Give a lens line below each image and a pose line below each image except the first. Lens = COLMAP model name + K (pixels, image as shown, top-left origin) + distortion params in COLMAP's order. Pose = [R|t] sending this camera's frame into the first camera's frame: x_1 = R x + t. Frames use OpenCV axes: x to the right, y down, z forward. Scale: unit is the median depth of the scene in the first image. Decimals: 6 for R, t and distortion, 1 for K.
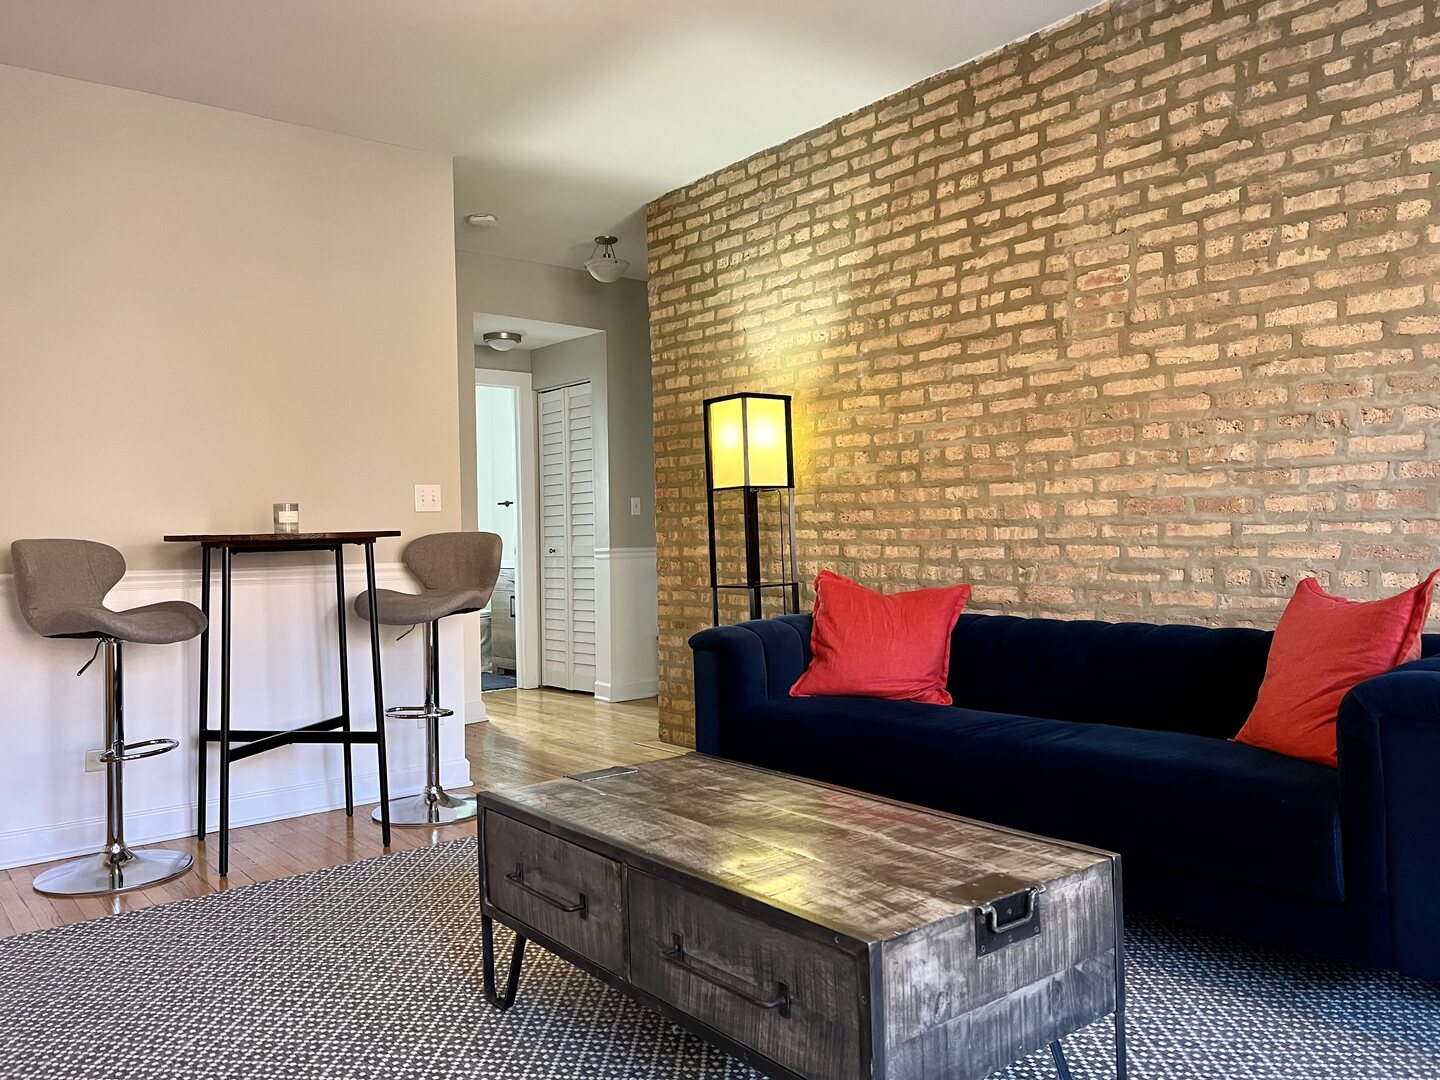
lens RADIAL K [[1077.2, 0, 715.1], [0, 1077.2, 539.0], [0, 0, 1]] dist [0.030138, -0.042401]
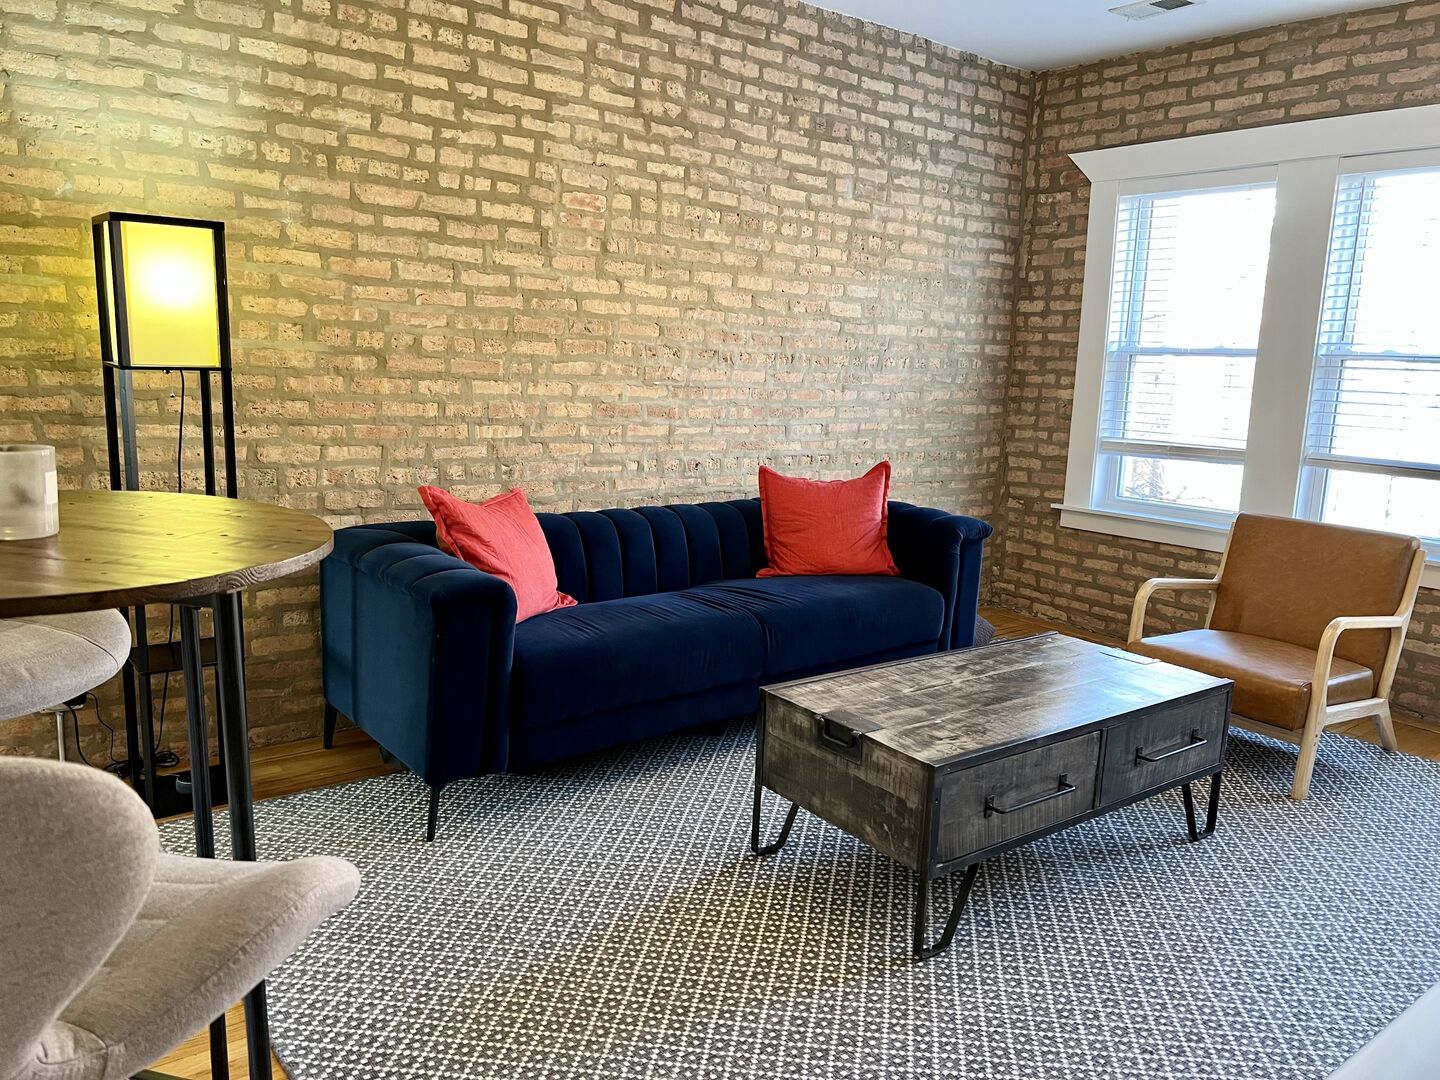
lens RADIAL K [[1077.2, 0, 712.4], [0, 1077.2, 546.5], [0, 0, 1]] dist [0.030138, -0.042401]
pose [[0.029354, -0.148859, 0.988423, -0.749261], [-0.039109, 0.987921, 0.149945, -0.059984], [-0.998804, -0.043058, 0.023178, 0.788126]]
